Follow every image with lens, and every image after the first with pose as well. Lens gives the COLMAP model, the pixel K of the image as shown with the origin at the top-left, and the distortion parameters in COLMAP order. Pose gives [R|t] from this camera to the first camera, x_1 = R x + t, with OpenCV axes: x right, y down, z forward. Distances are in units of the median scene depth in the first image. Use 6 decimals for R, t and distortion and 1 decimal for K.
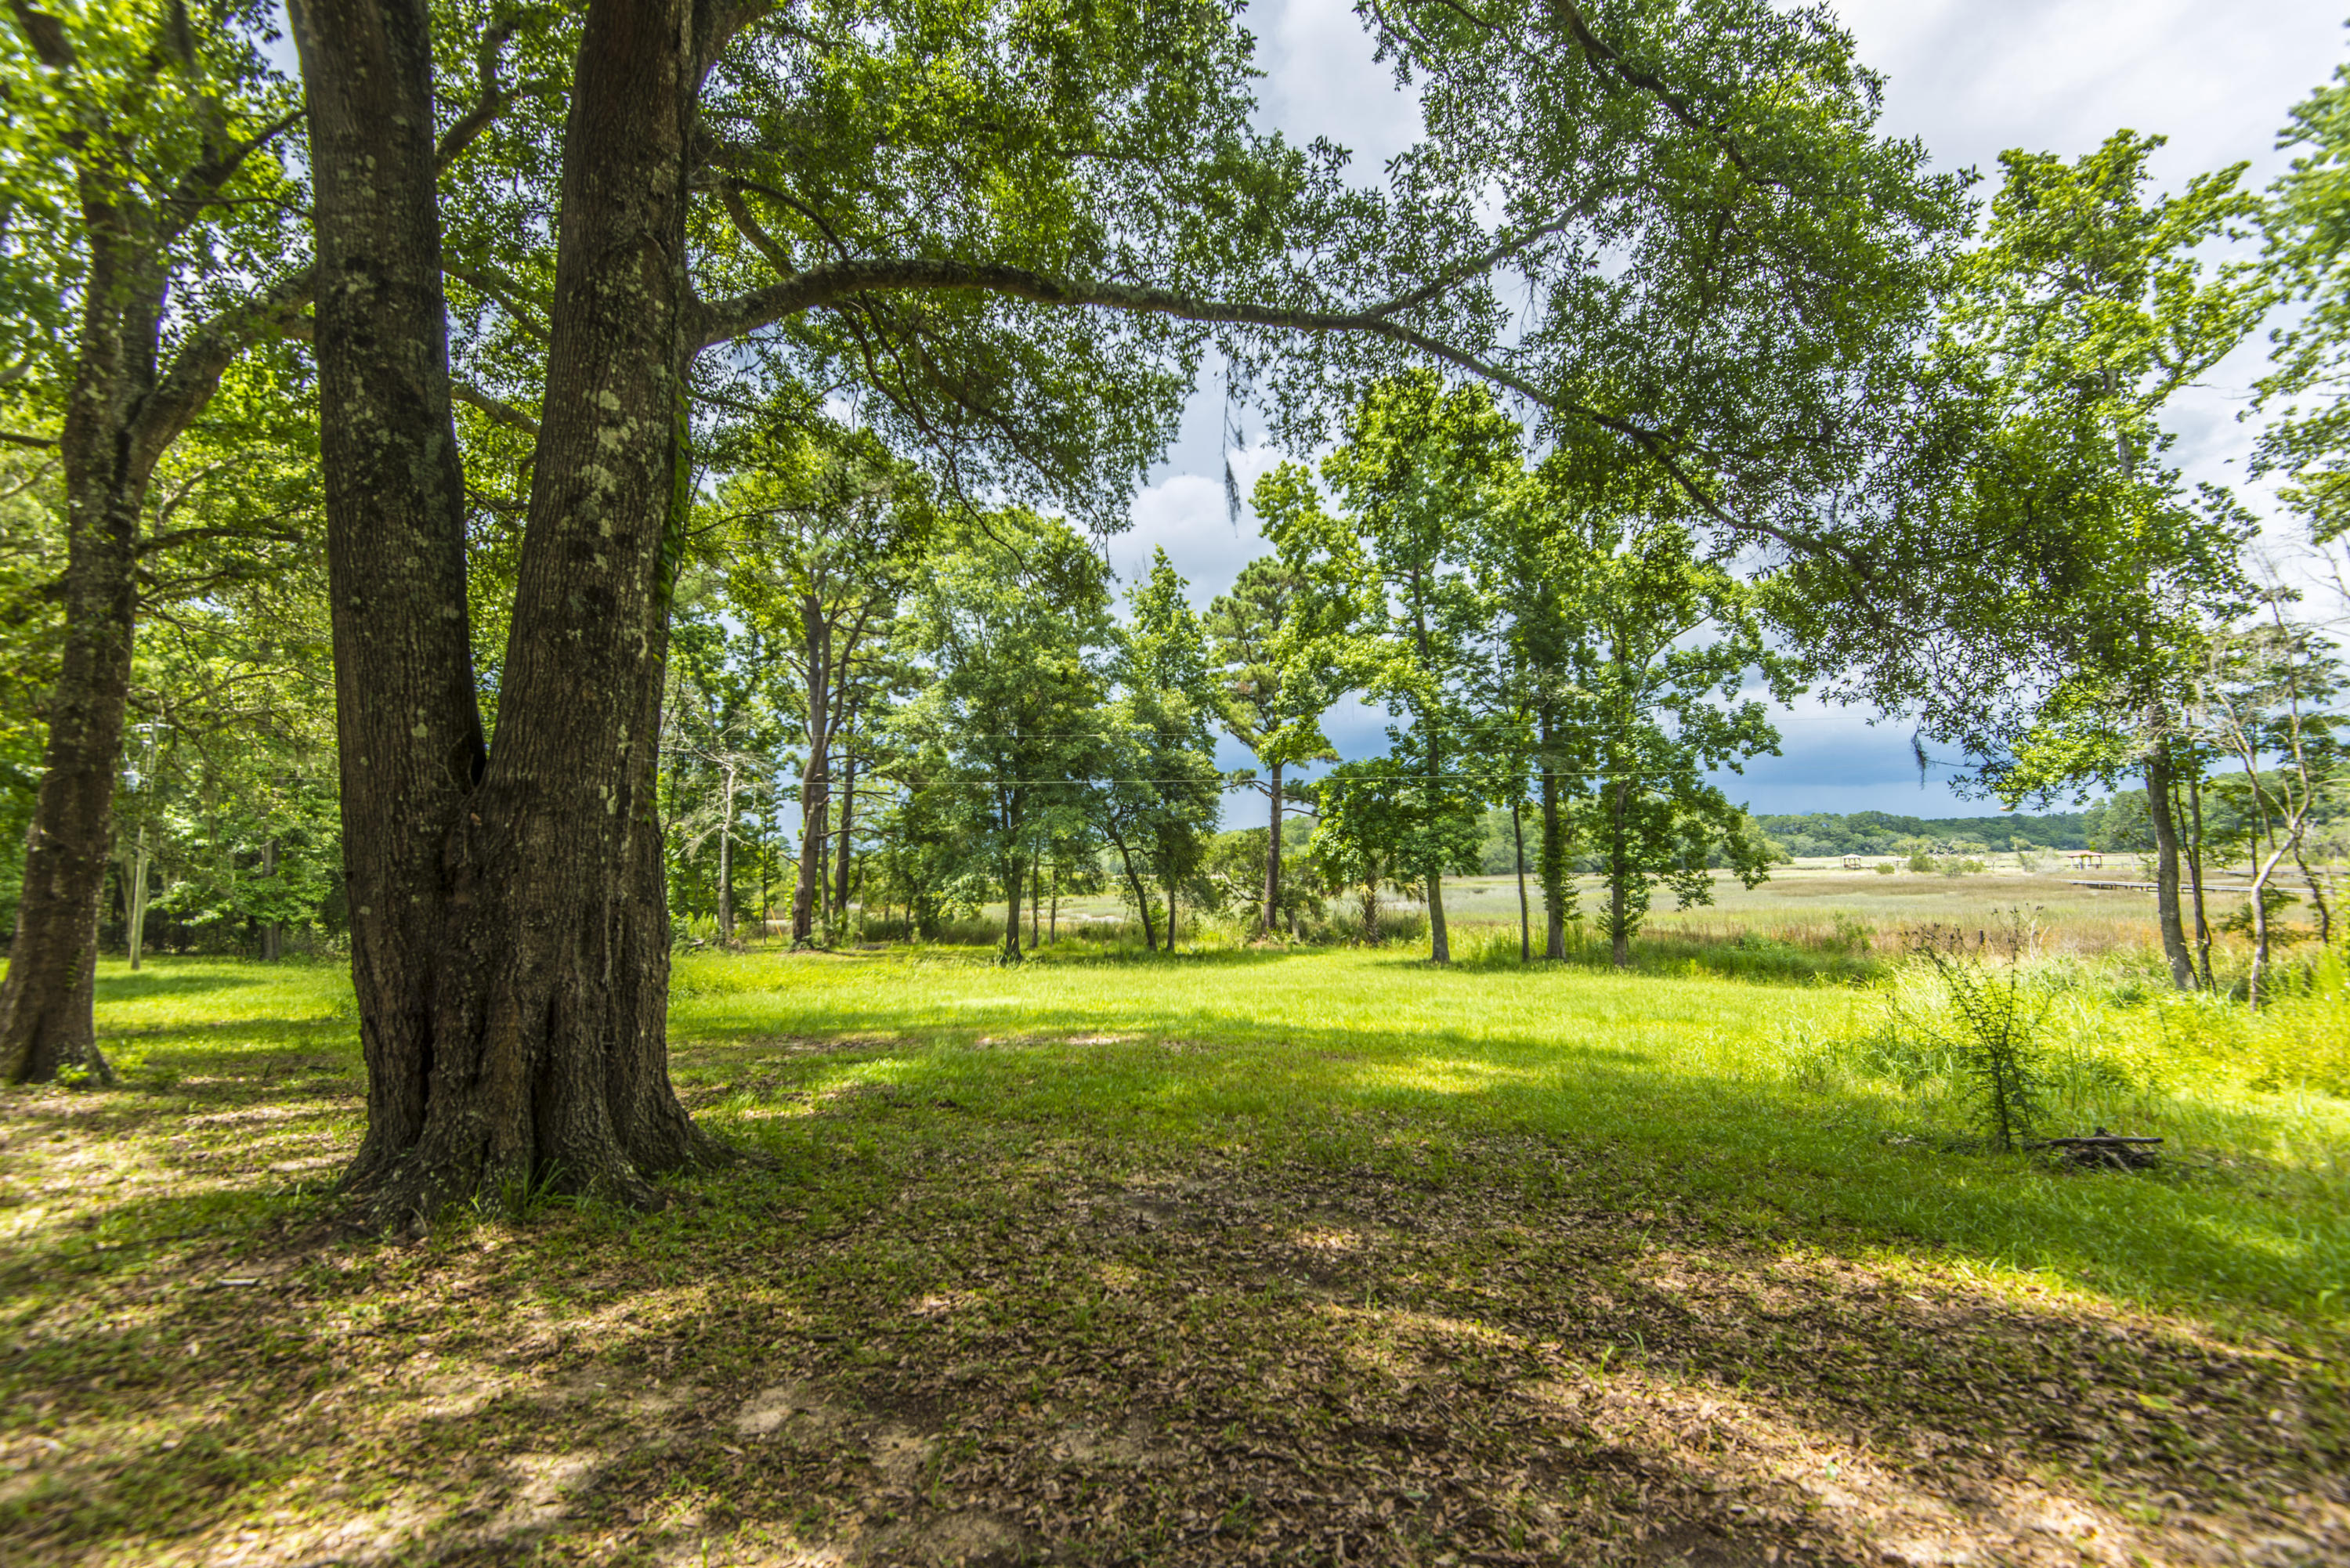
lens RADIAL K [[1067.1, 0, 1164.3], [0, 1067.1, 778.5], [0, 0, 1]] dist [0.032368, -0.014708]
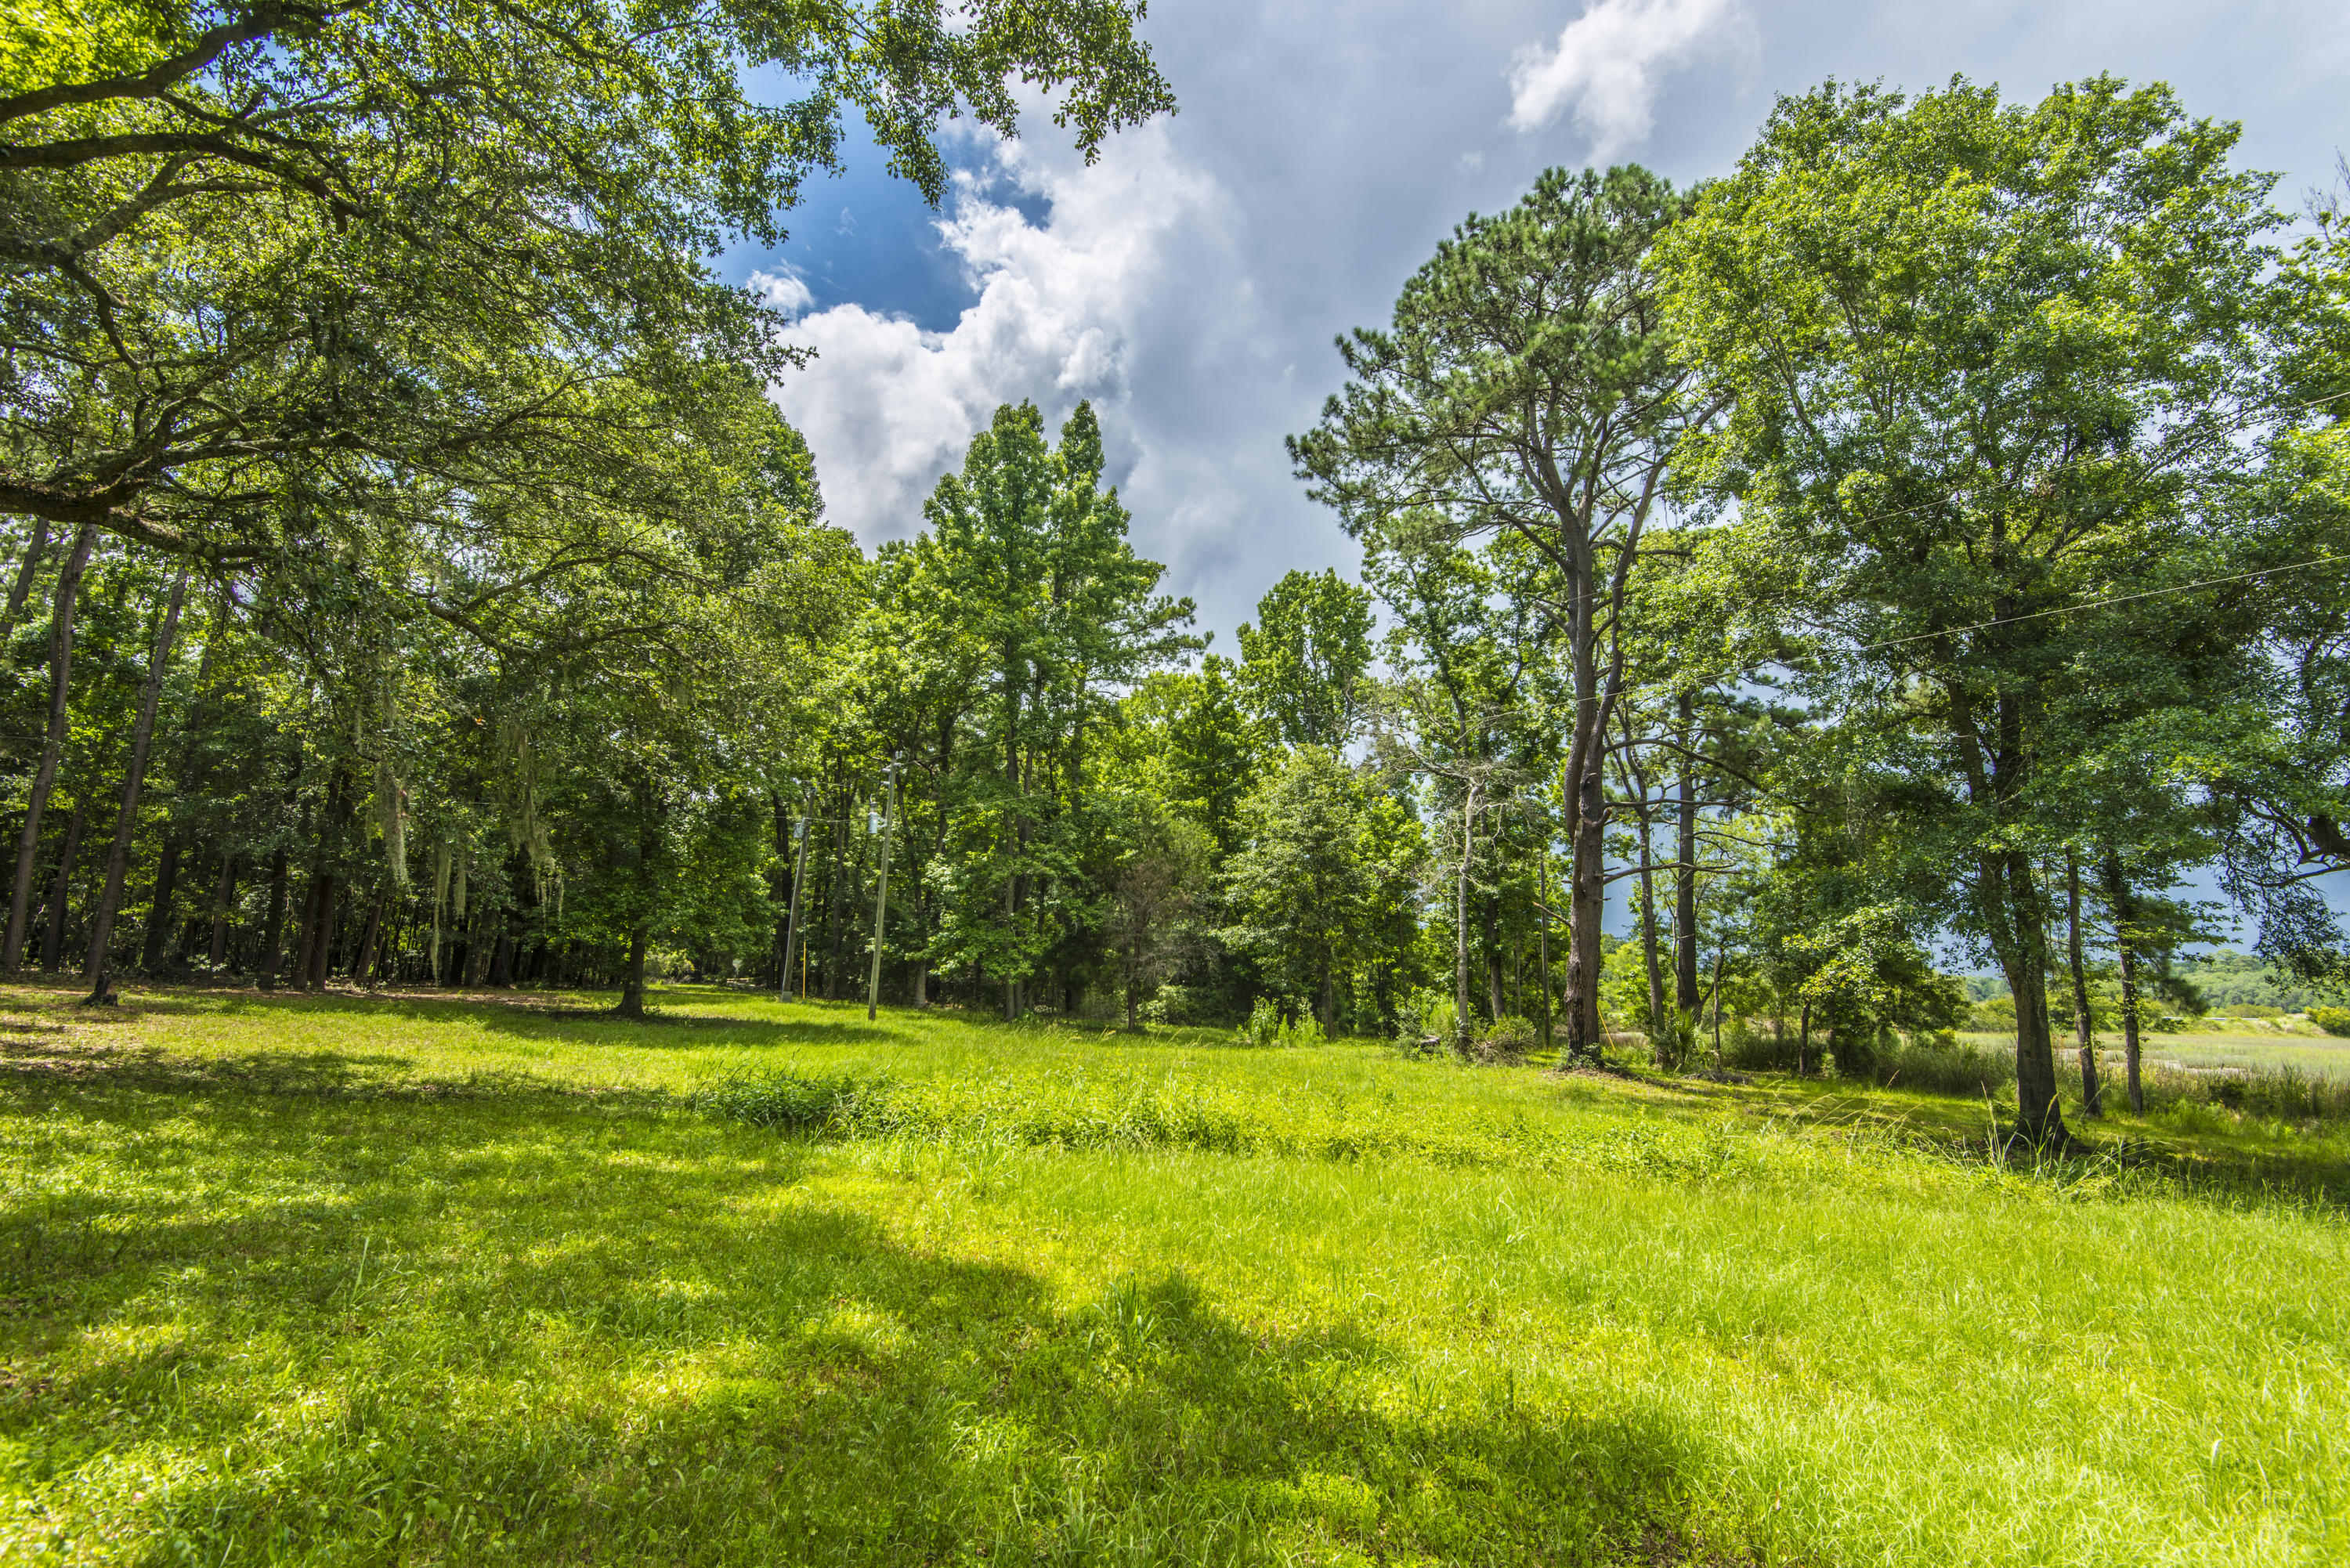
lens RADIAL K [[1067.1, 0, 1178.1], [0, 1067.1, 771.9], [0, 0, 1]] dist [0.032368, -0.014708]
pose [[0.705094, -0.100705, -0.701927, -0.078058], [0.024262, 0.992711, -0.118052, 0.076090], [0.708699, 0.066208, 0.702398, 0.512588]]
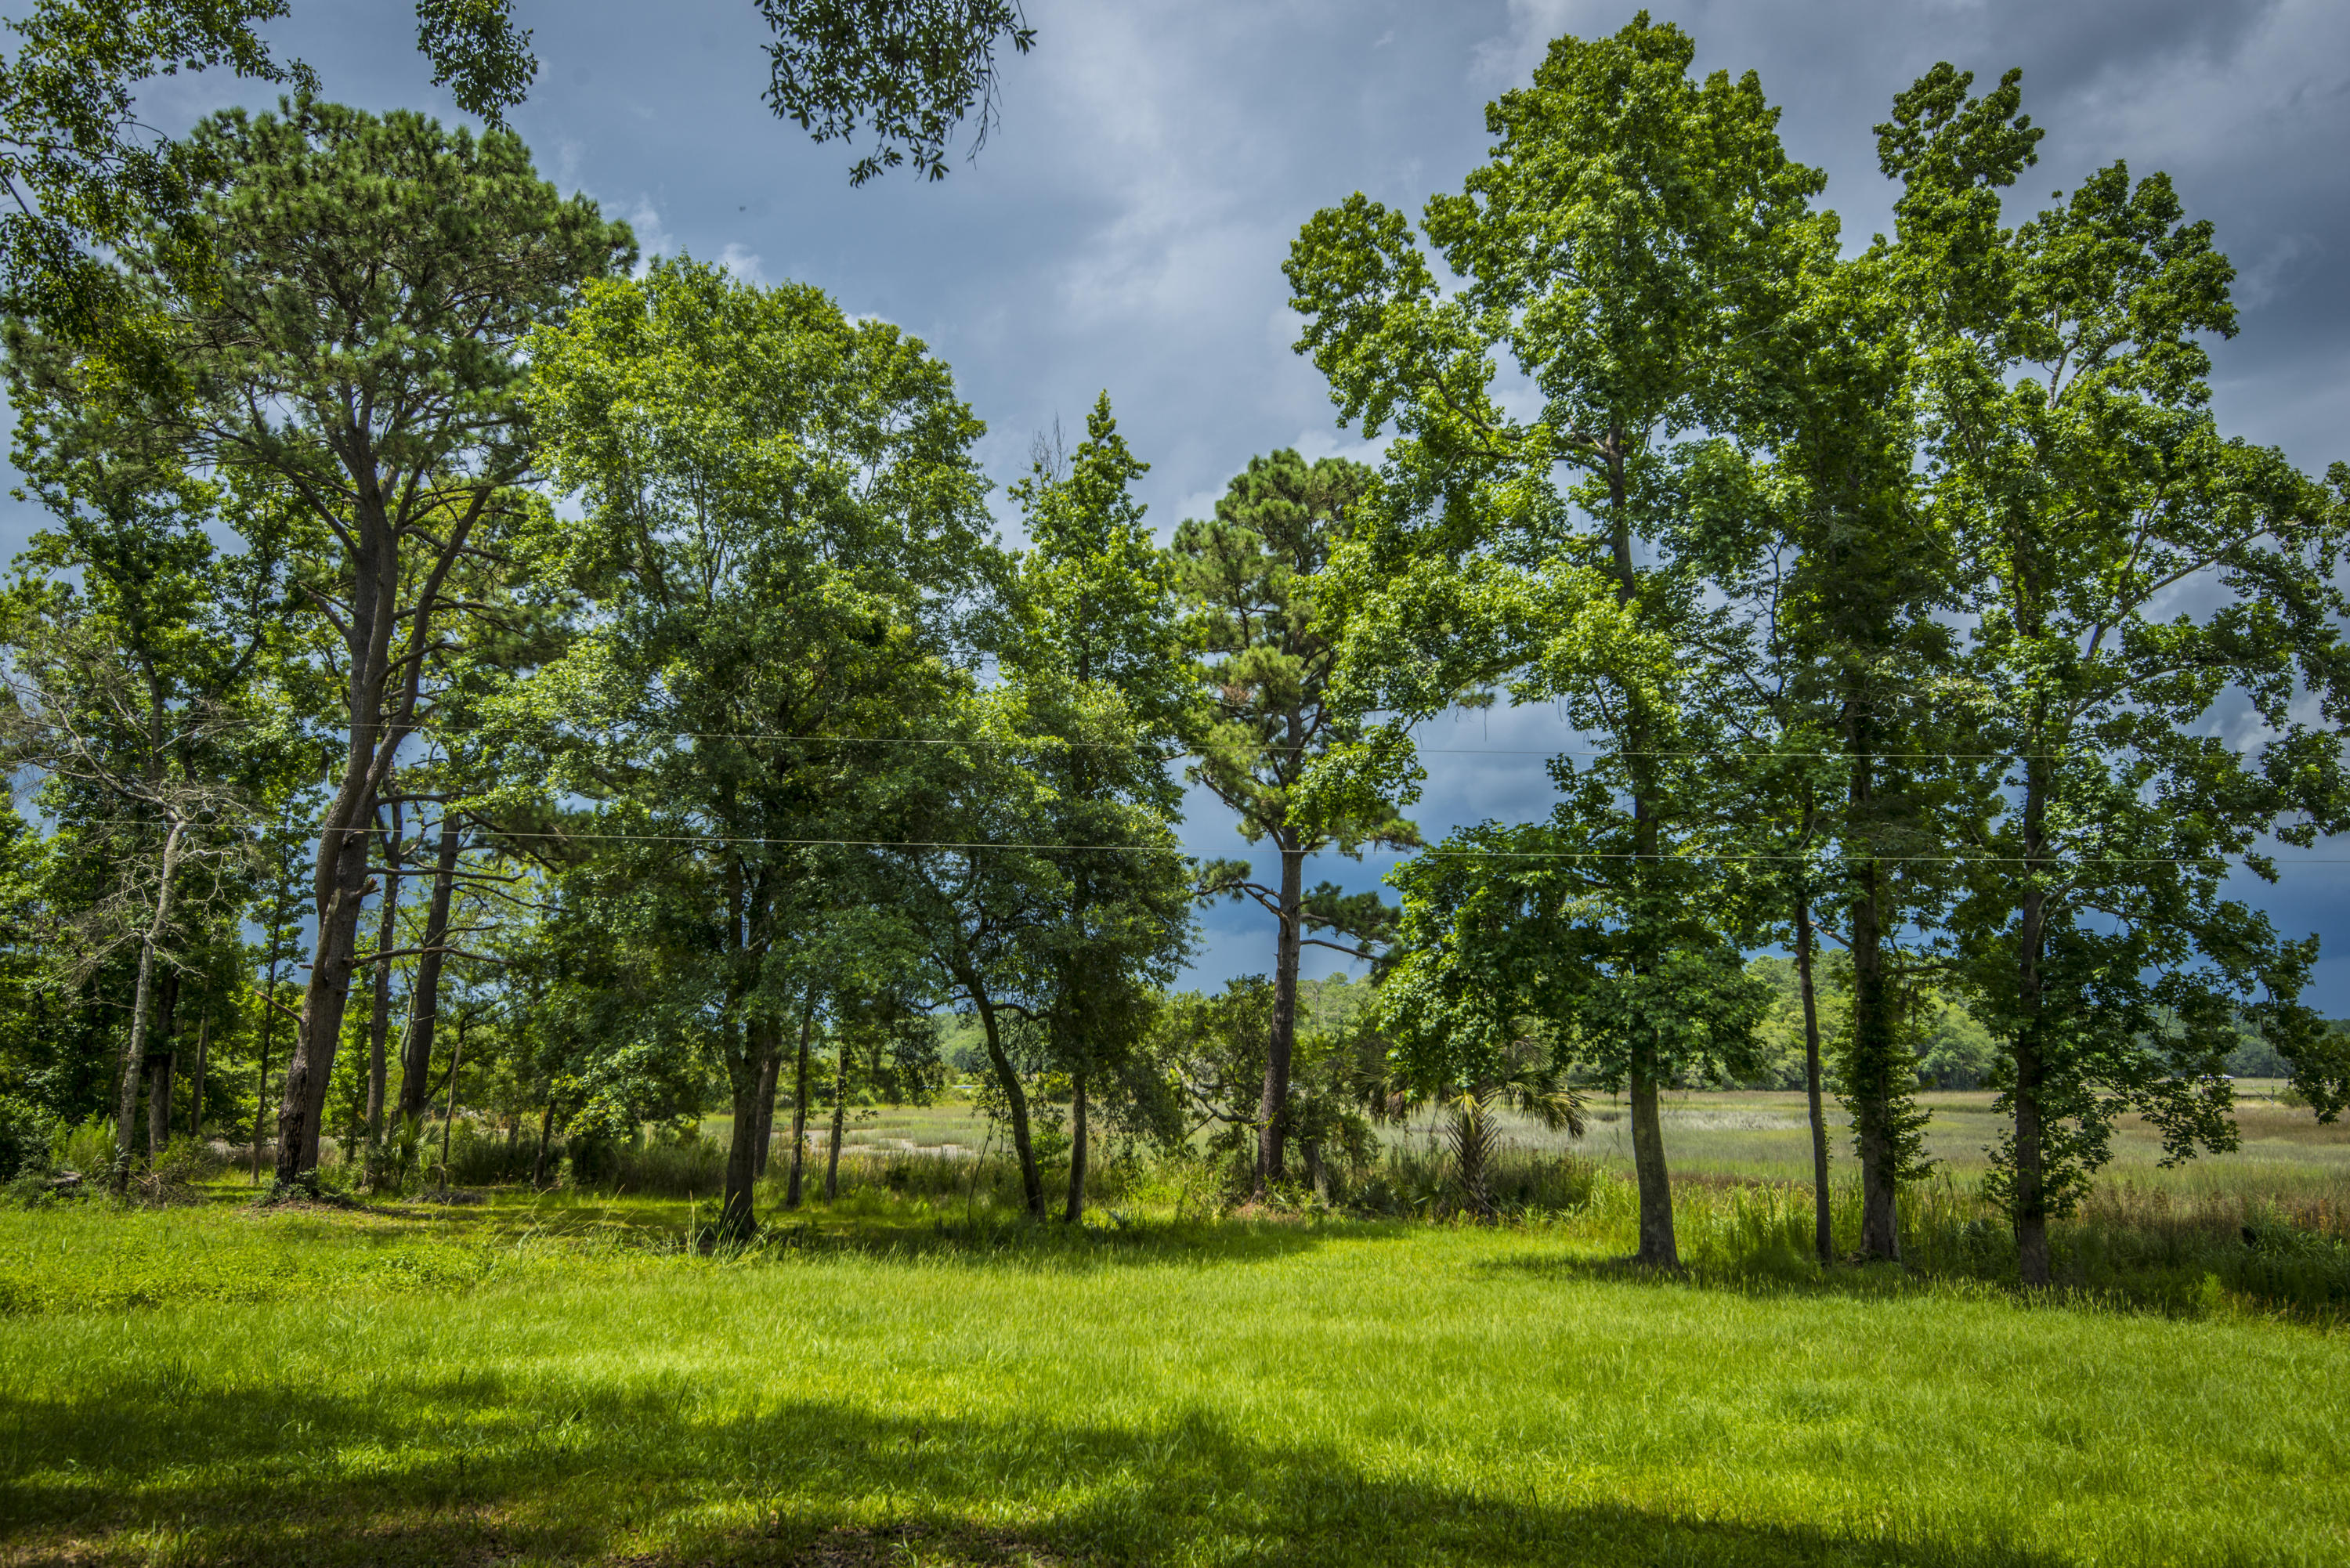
lens RADIAL K [[1804.5, 0, 1169.3], [0, 1804.5, 767.8], [0, 0, 1]] dist [0.020699, 0.005717]
pose [[0.997620, 0.038224, 0.057390, -0.007619], [-0.033582, 0.996246, -0.079786, 0.025540], [-0.060224, 0.077669, 0.995159, 0.207416]]
